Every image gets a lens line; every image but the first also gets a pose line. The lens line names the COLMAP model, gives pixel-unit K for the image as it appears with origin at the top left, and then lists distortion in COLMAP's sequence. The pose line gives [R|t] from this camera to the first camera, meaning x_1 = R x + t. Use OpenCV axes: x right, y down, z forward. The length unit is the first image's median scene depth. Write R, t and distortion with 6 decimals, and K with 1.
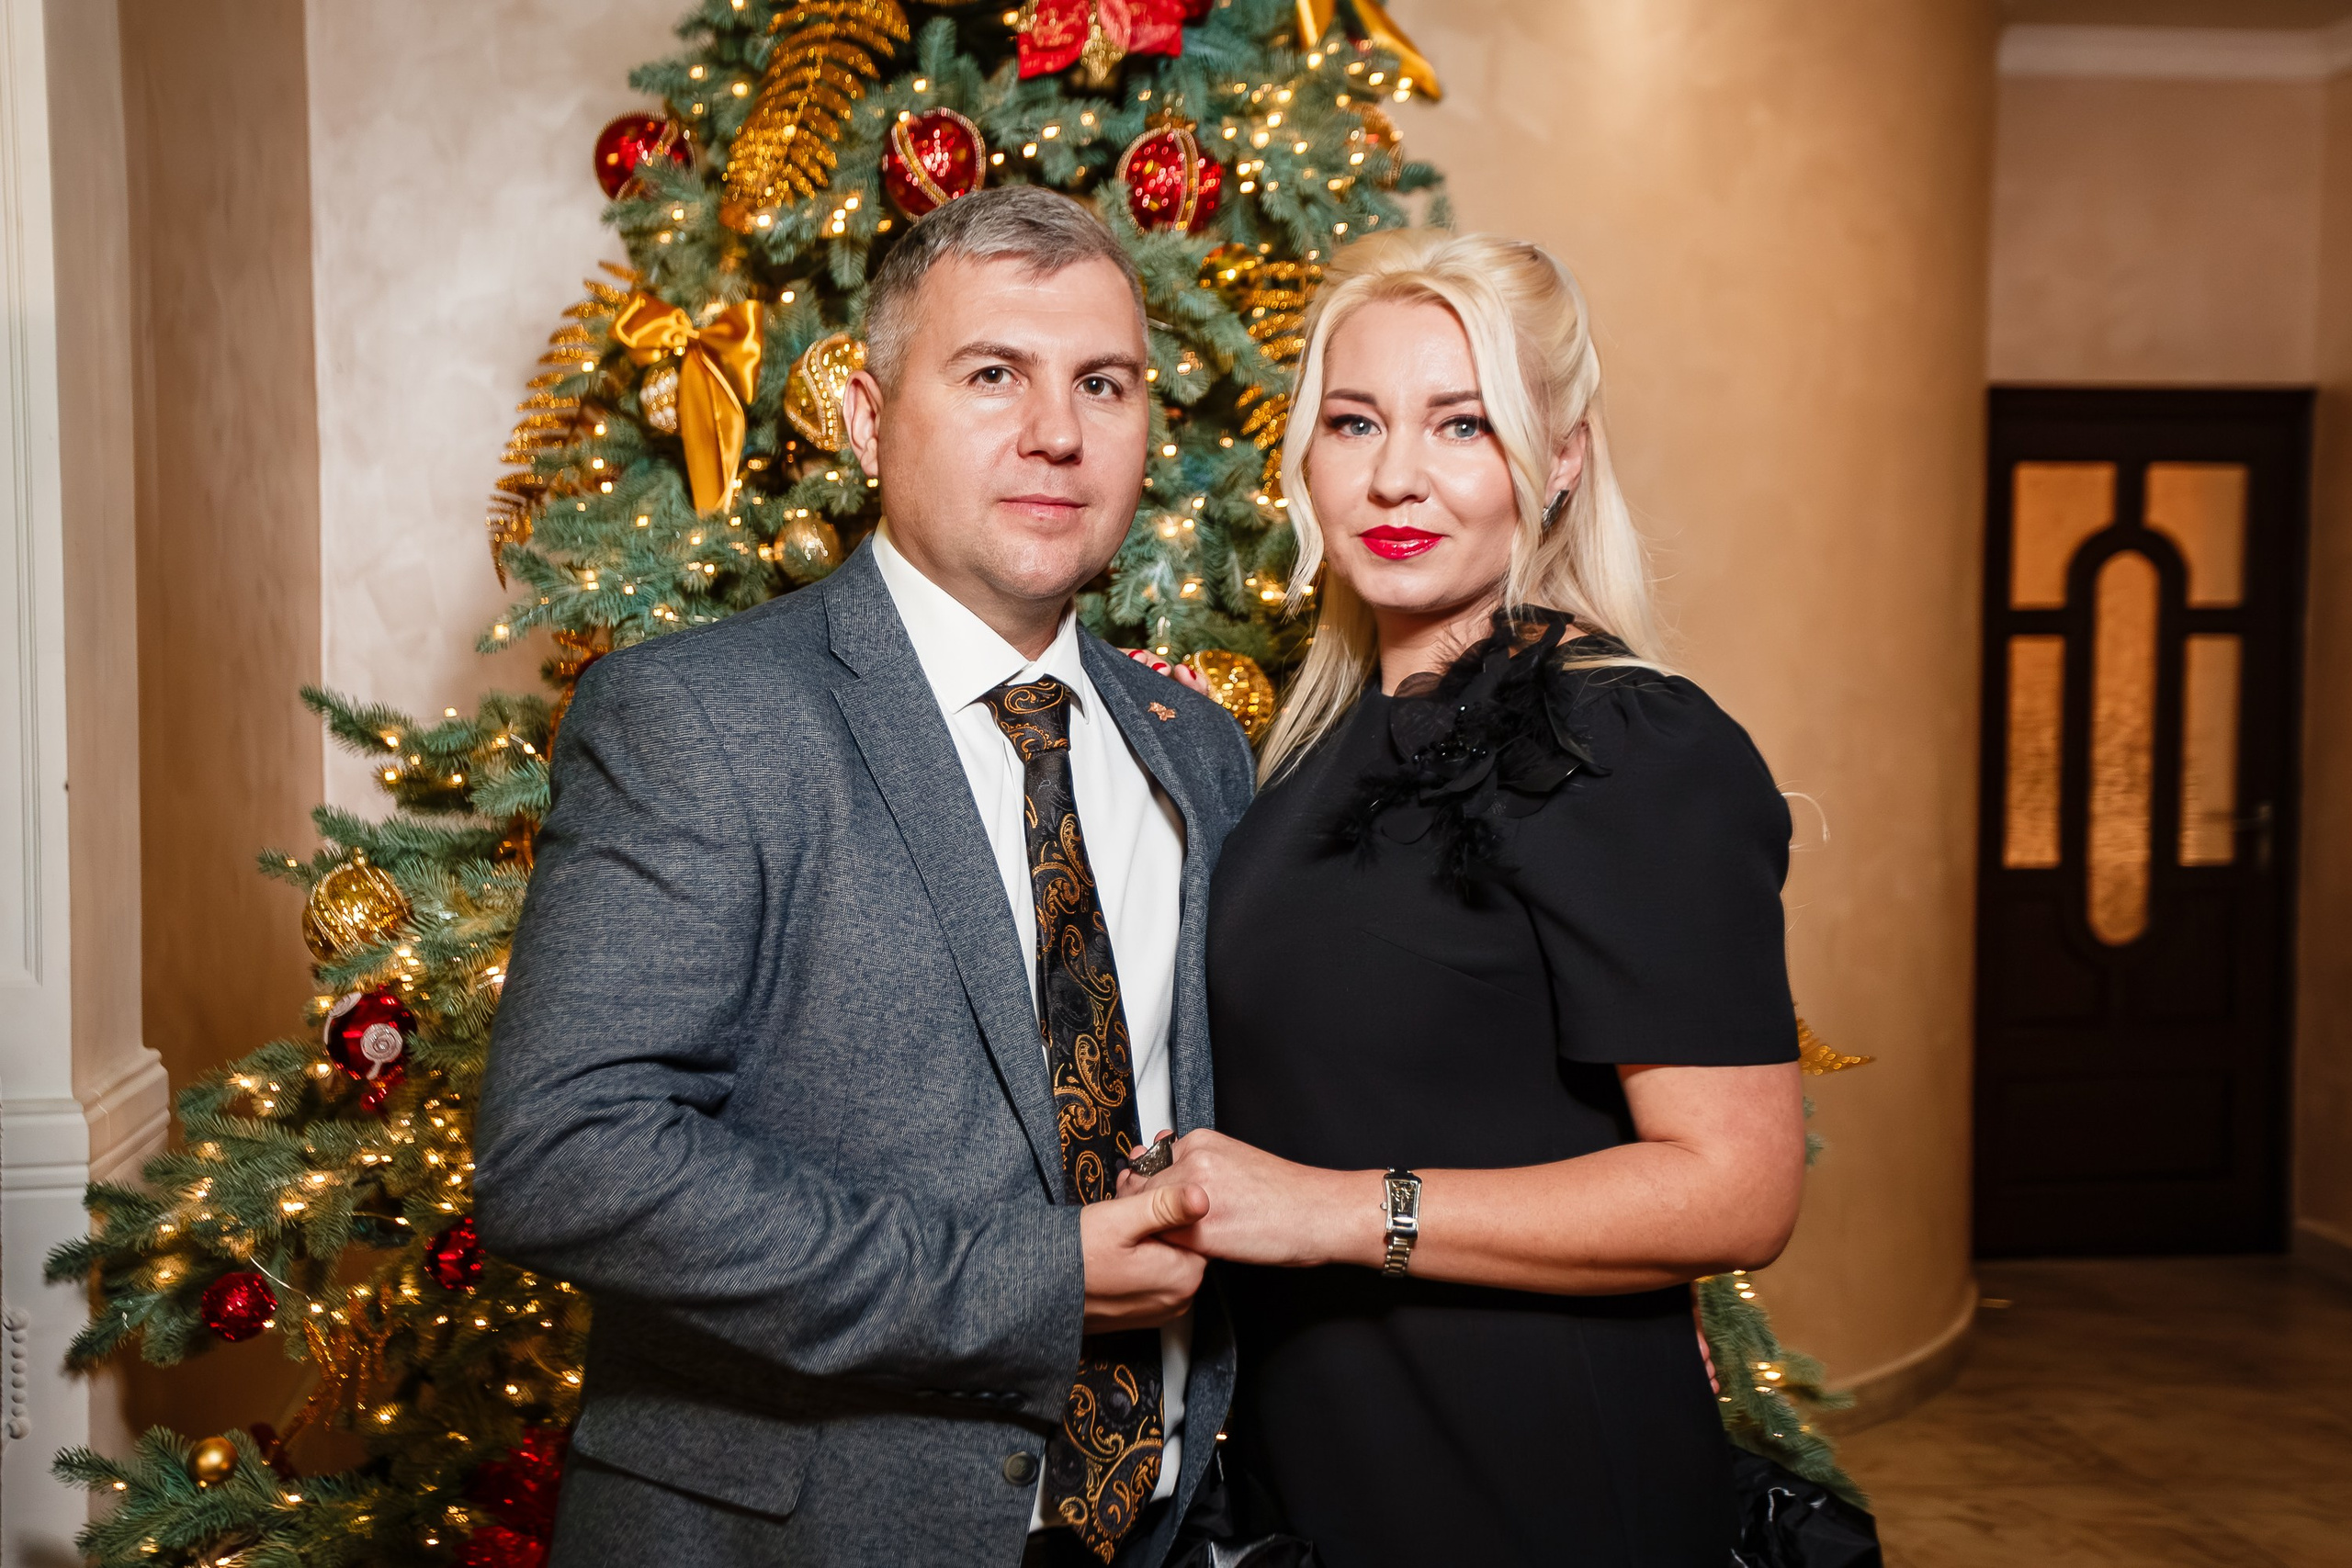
lens RADIAL K [[2692.4, 0, 1176.0], [0, 2692.4, 784.0], [0, 0, 1]] dist [0.120949, -0.019669]
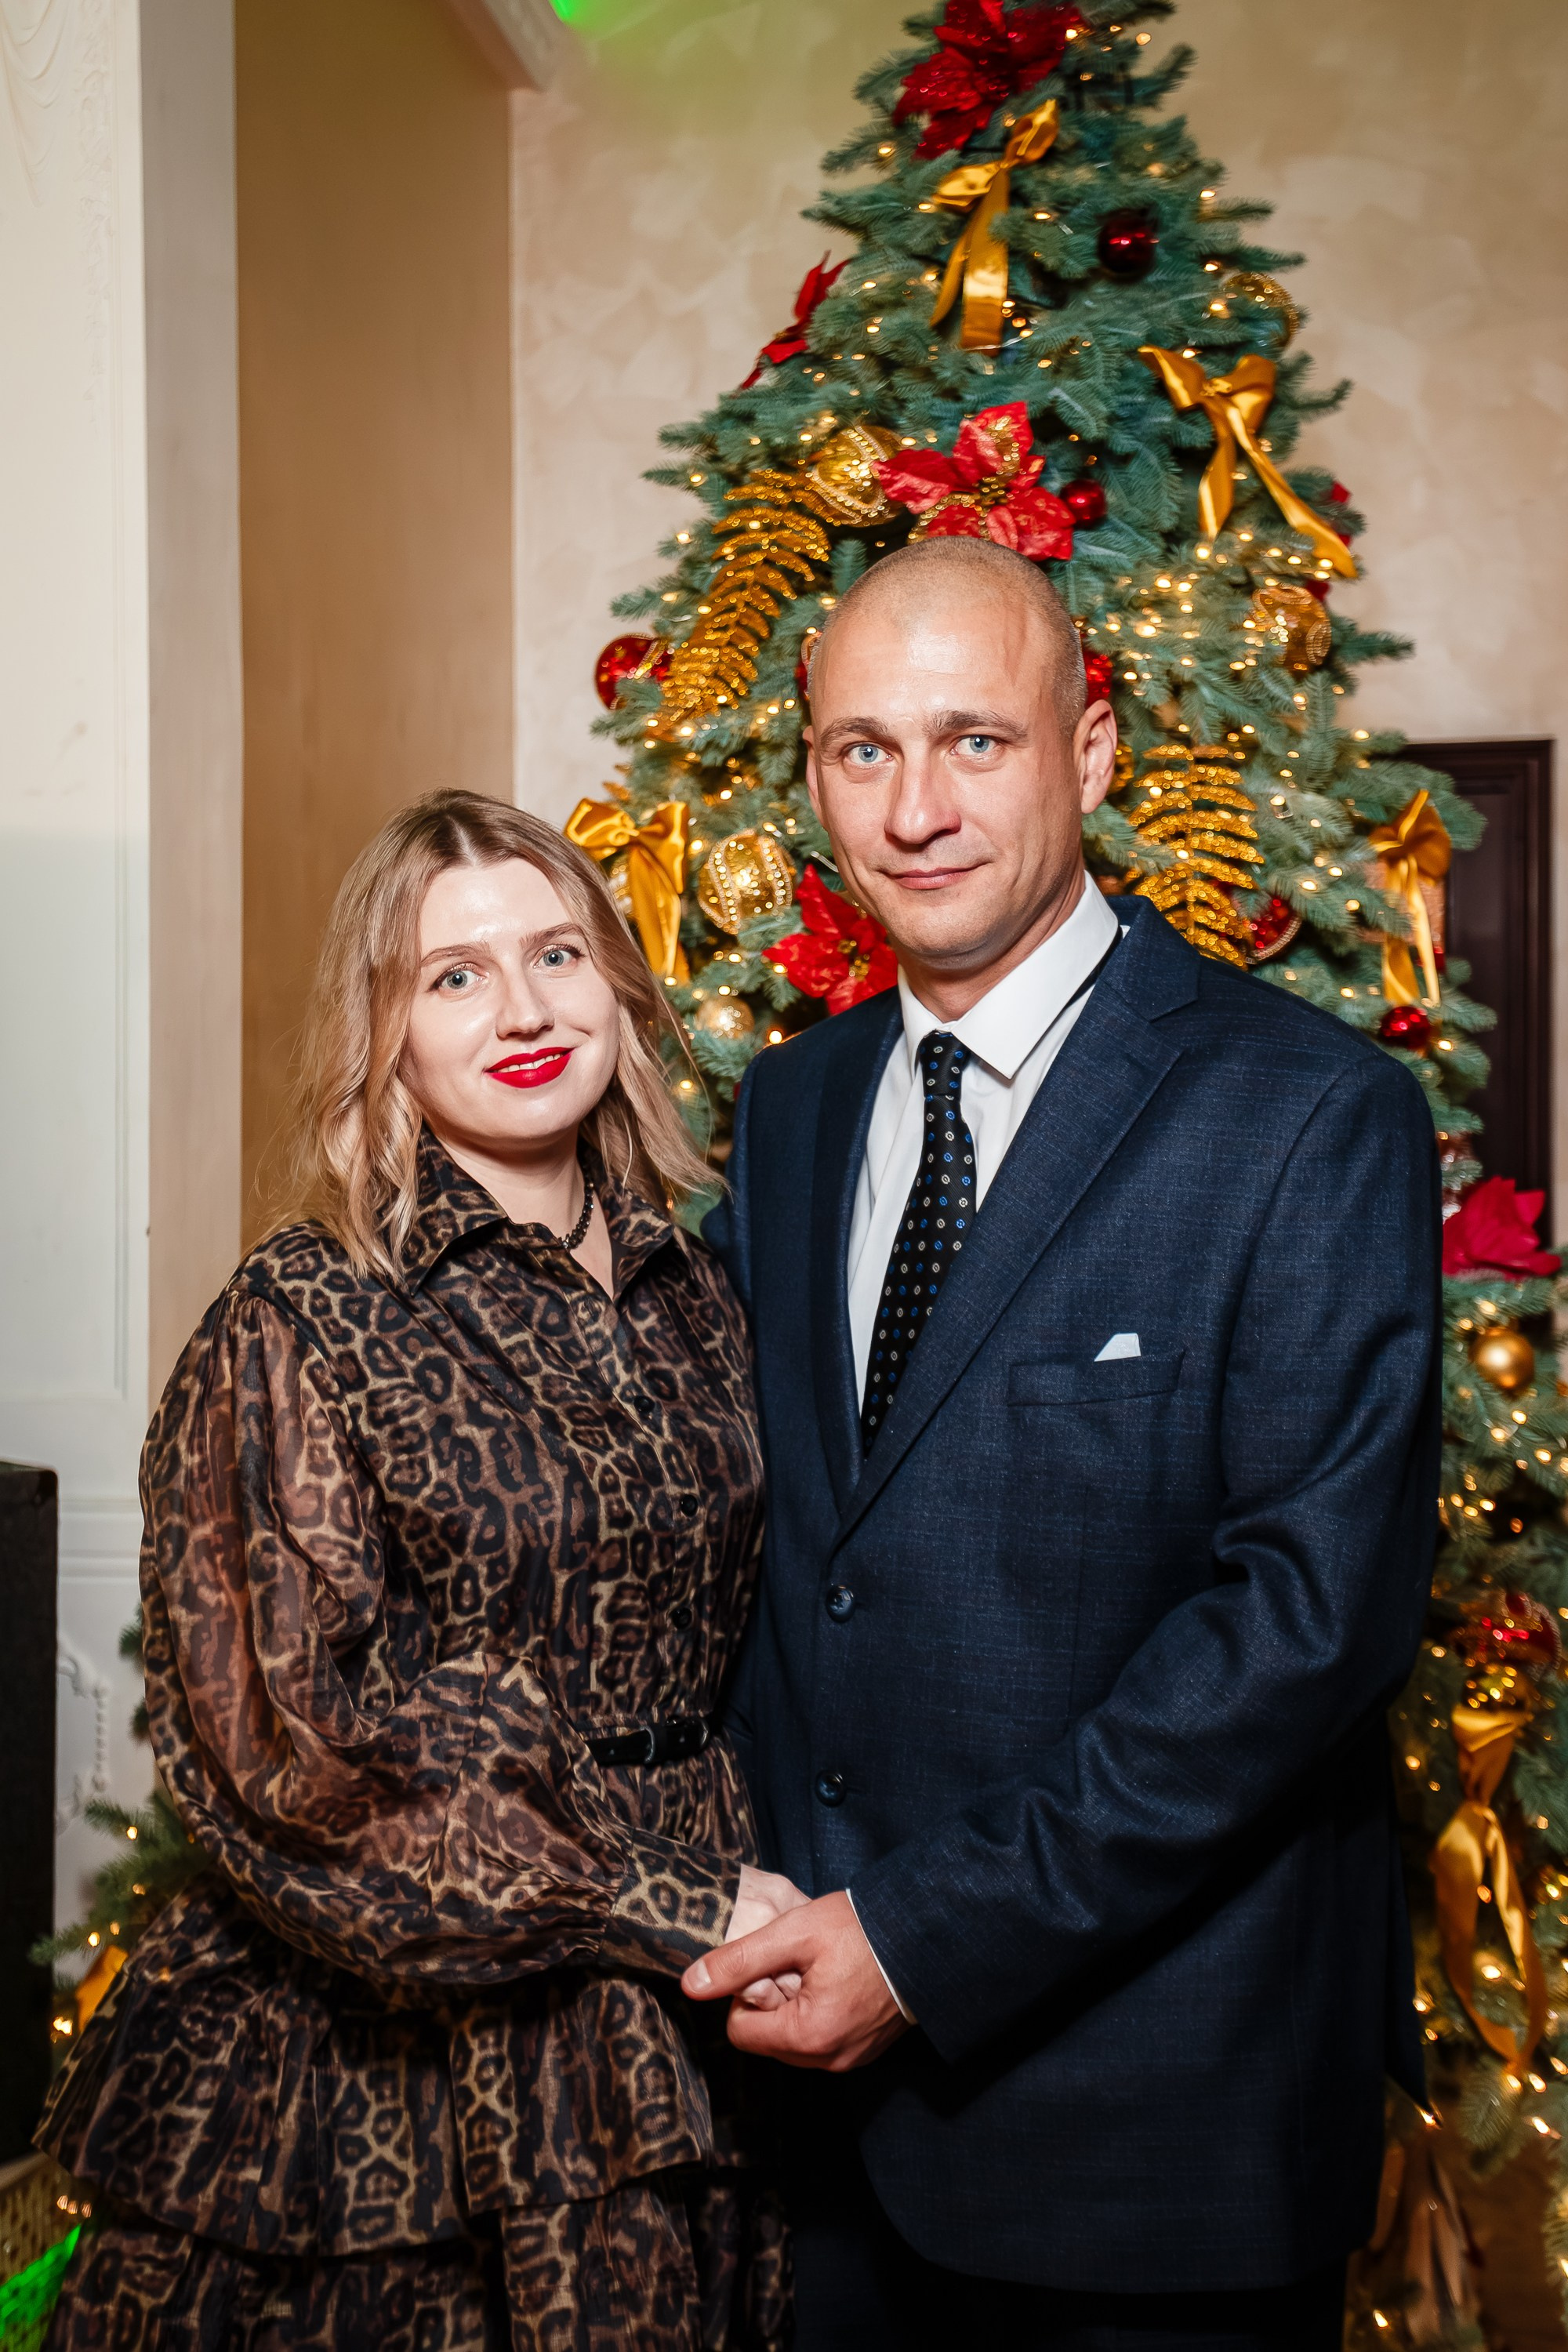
lens RADIAL K [[2692.6, 0, 773.1], [0, 2692.6, 1072.1], [0, 0, 1]] dist [0.120949, -0.019669]
pose [[0.953240, -0.003111, -0.302197, 0.210389], [-0.012268, 0.998725, -0.048978, -0.013722], [0.301964, 0.050395, 0.951986, -0.035955]]
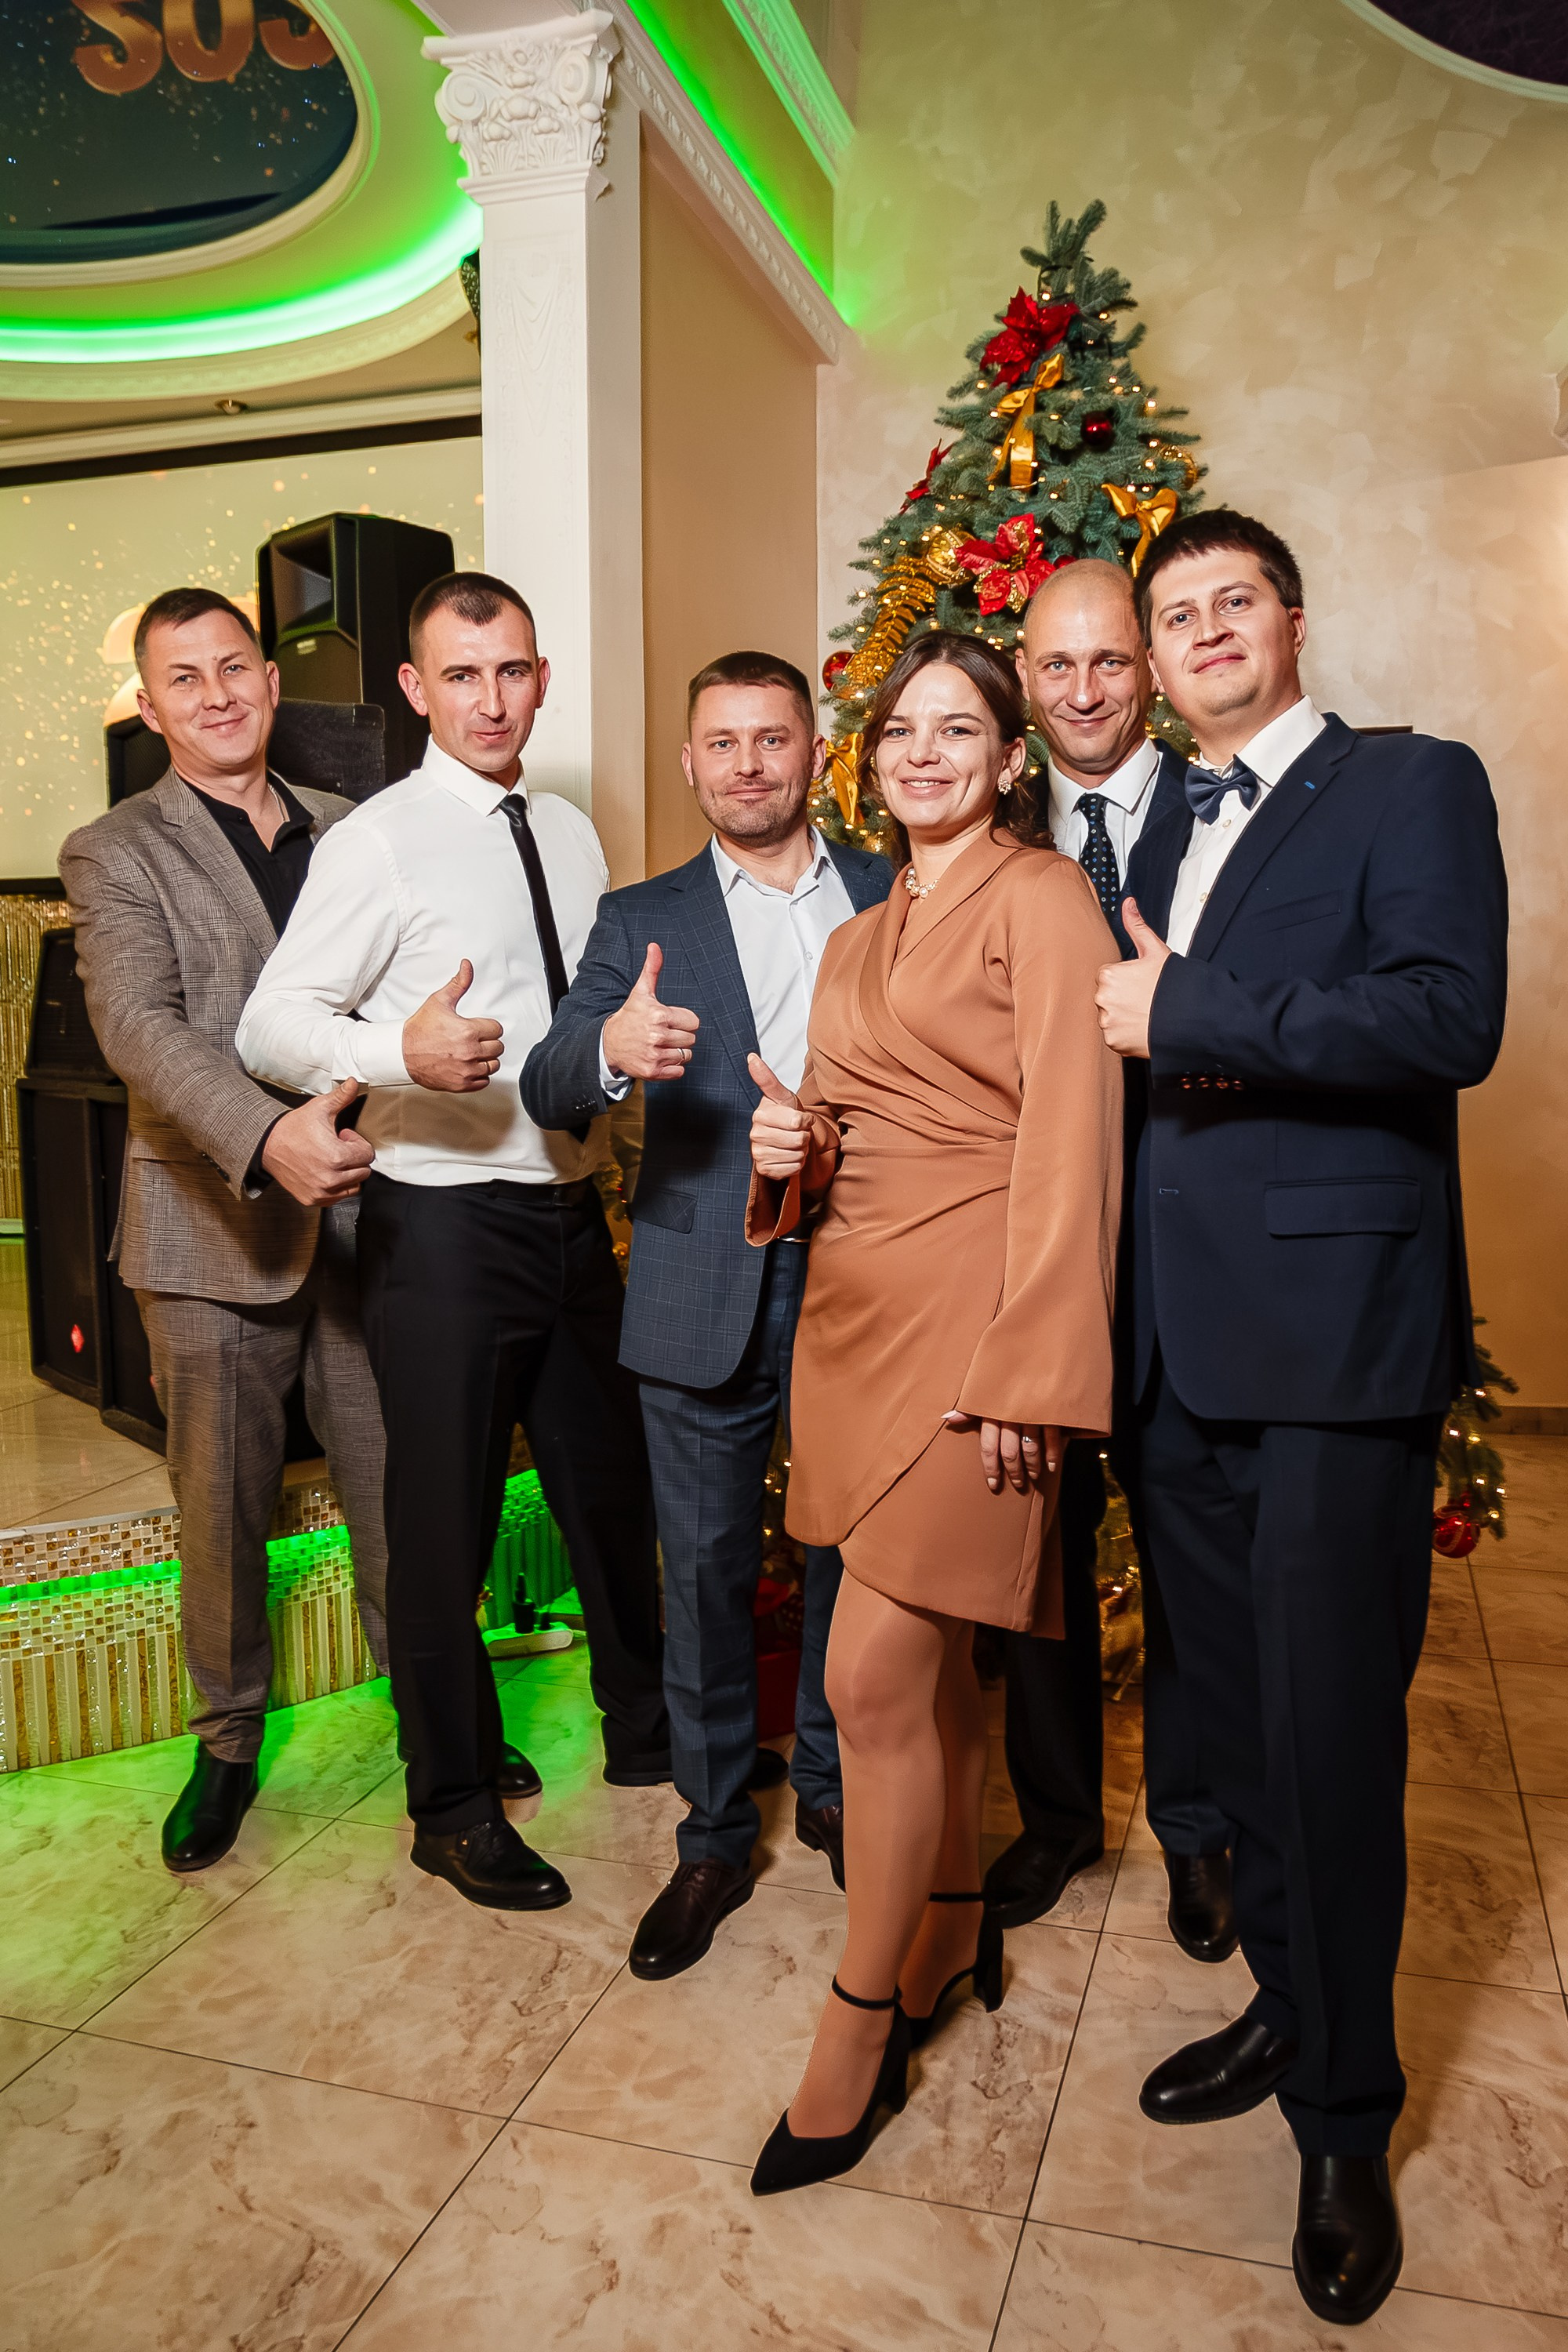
lens RADIAL K [[1730.9, 0, 859.2], [0, 1730.9, 1173.2], [0, 0, 1]] dist [-0.066380, 0.060230]
pose [[0.912708, 0.035968, -0.407026, 0.397348], [-0.018327, 0.998719, 0.047157, 0.098645], [0.408200, -0.035581, 0.912199, -0.231241]]
